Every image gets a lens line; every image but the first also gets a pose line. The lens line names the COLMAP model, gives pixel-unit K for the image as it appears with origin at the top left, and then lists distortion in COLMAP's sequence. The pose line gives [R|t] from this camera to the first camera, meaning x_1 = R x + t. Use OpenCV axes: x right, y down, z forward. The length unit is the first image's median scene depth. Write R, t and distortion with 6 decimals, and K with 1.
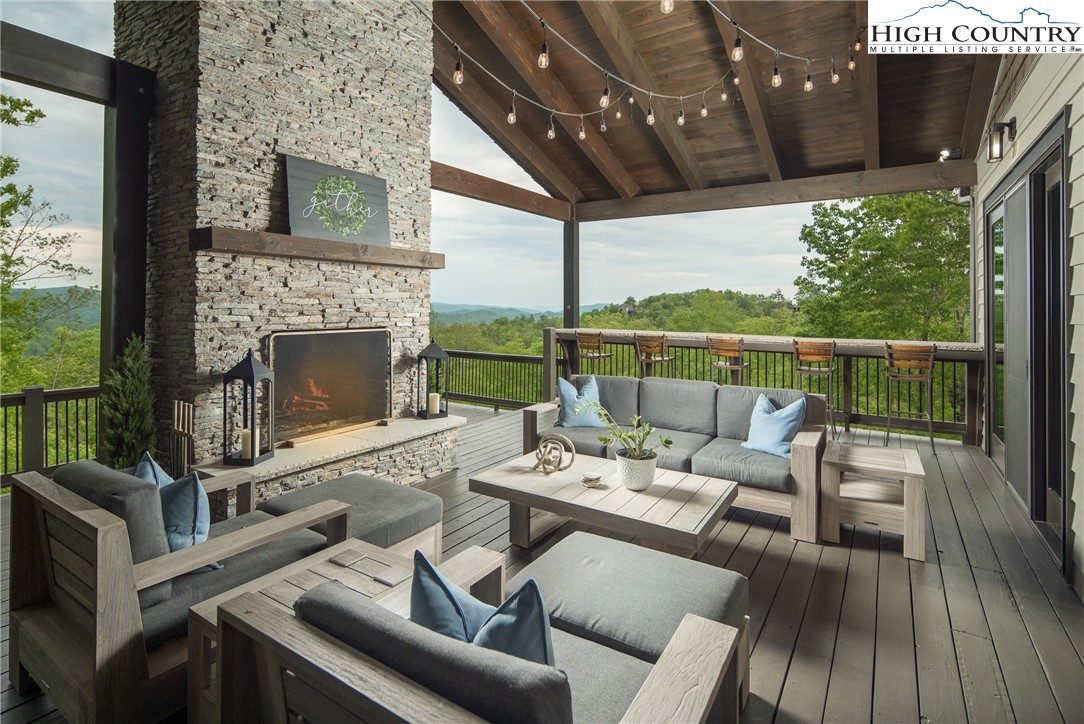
lens RADIAL K [[532.3, 0, 542.1], [0, 532.3, 322.9], [0, 0, 1]] dist [0.040058, -0.025963]
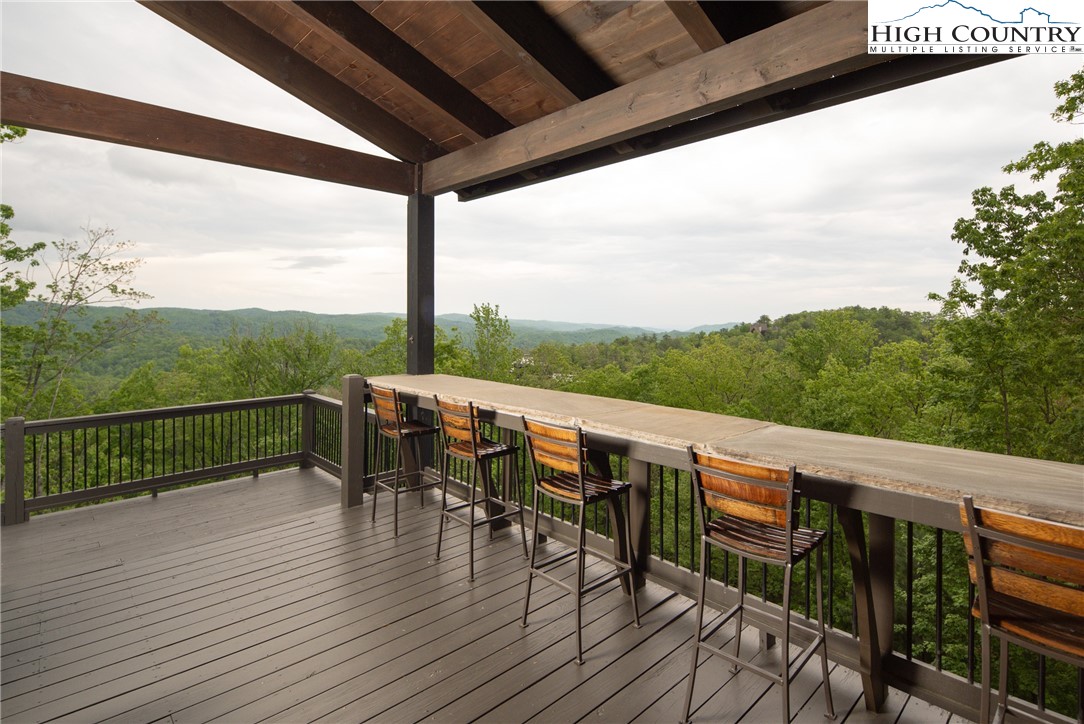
lens RADIAL K [[532.3, 0, 542.1], [0, 532.3, 322.9], [0, 0, 1]] dist [0.040058, -0.025963]
pose [[0.971306, -0.001235, -0.237830, 0.104112], [-0.007182, 0.999378, -0.034522, -0.008511], [0.237725, 0.035239, 0.970693, 0.142896]]
